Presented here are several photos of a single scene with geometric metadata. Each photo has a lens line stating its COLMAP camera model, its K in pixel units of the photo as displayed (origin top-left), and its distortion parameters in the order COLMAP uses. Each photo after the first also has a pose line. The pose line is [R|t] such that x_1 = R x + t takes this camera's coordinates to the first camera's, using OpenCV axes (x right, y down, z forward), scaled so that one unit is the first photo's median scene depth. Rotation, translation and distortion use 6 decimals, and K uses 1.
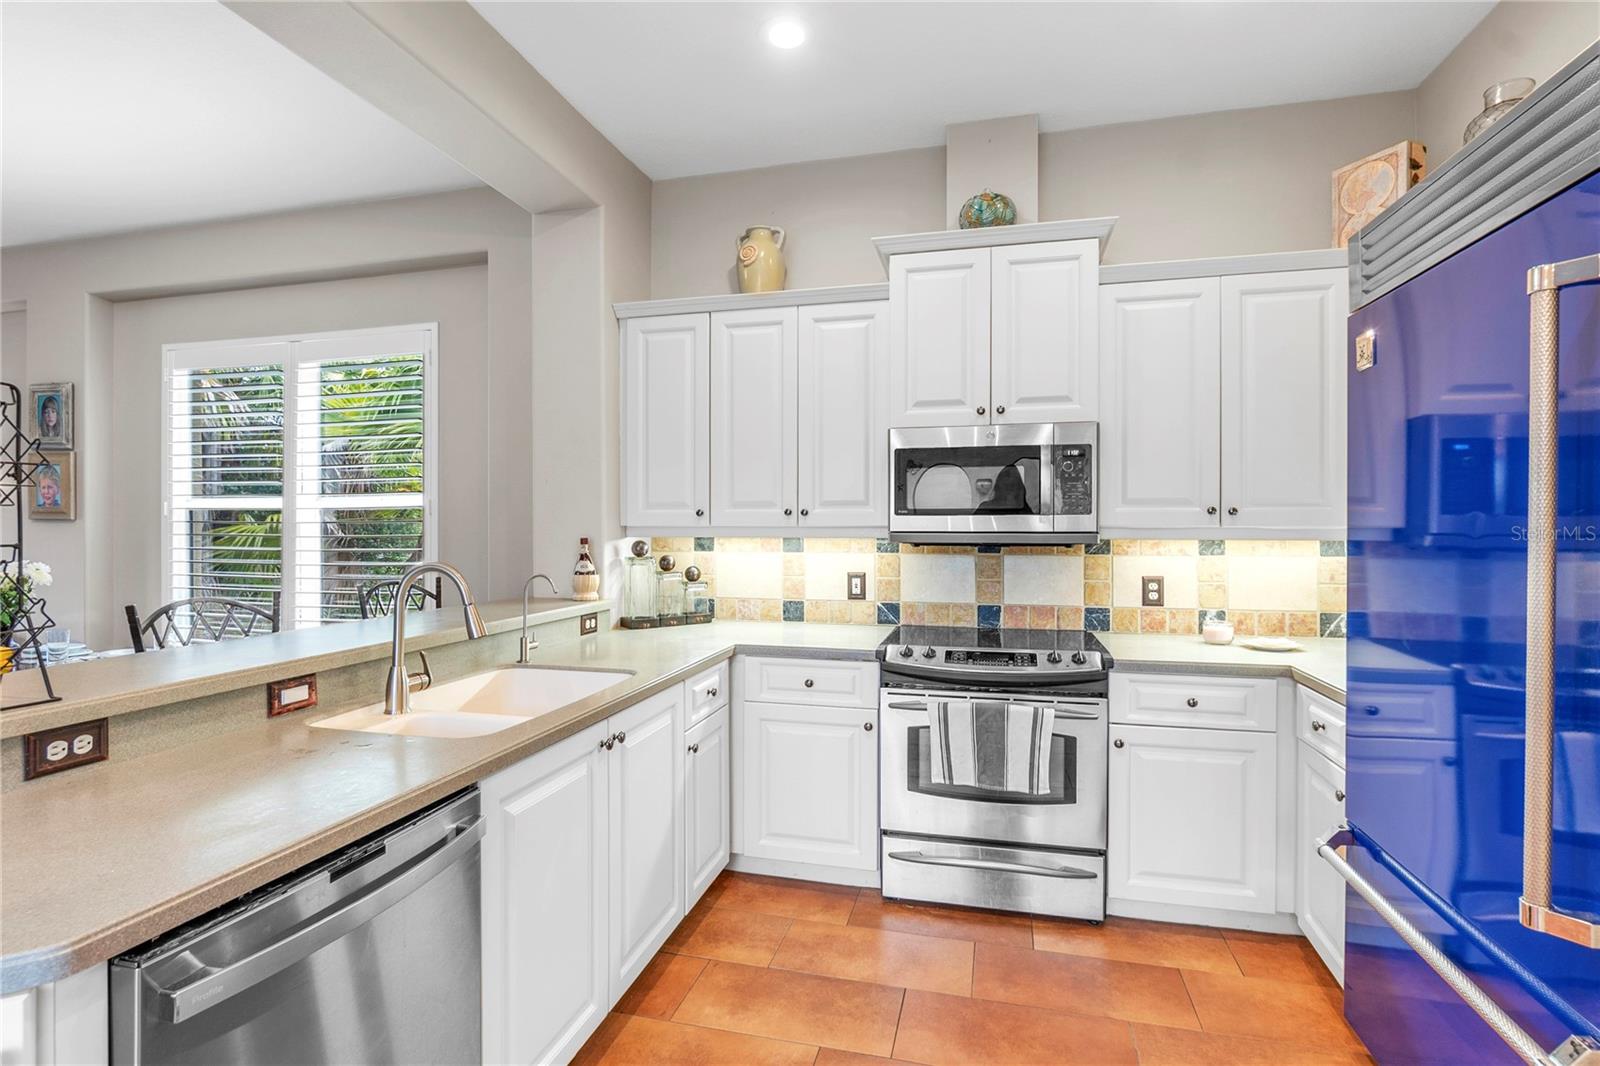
lens RADIAL K [[747.7, 0, 803.8], [0, 747.7, 531.8], [0, 0, 1]] dist [-0.010188, 0.001797]
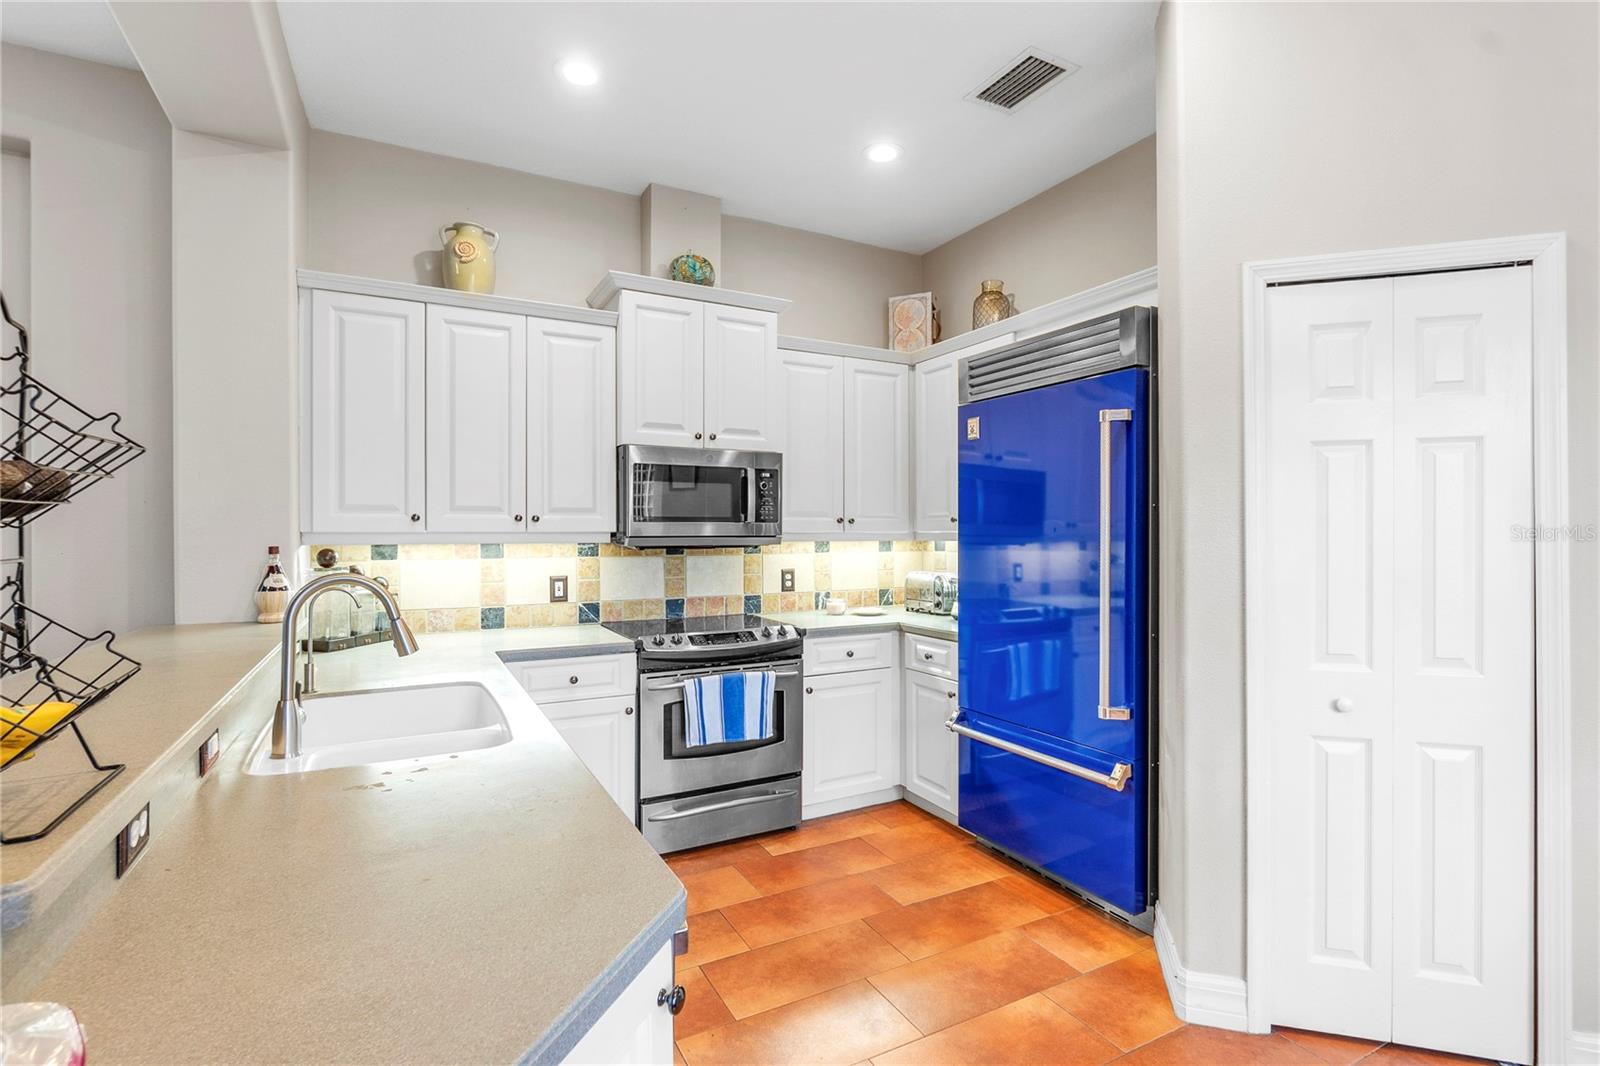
lens RADIAL K [[747.7, 0, 803.1], [0, 747.7, 531.5], [0, 0, 1]] dist [-0.010188, 0.001797]
pose [[0.736296, -0.001201, 0.676658, -0.421050], [0.006755, 0.999962, -0.005576, 0.000178], [-0.676626, 0.008676, 0.736276, -0.001818]]
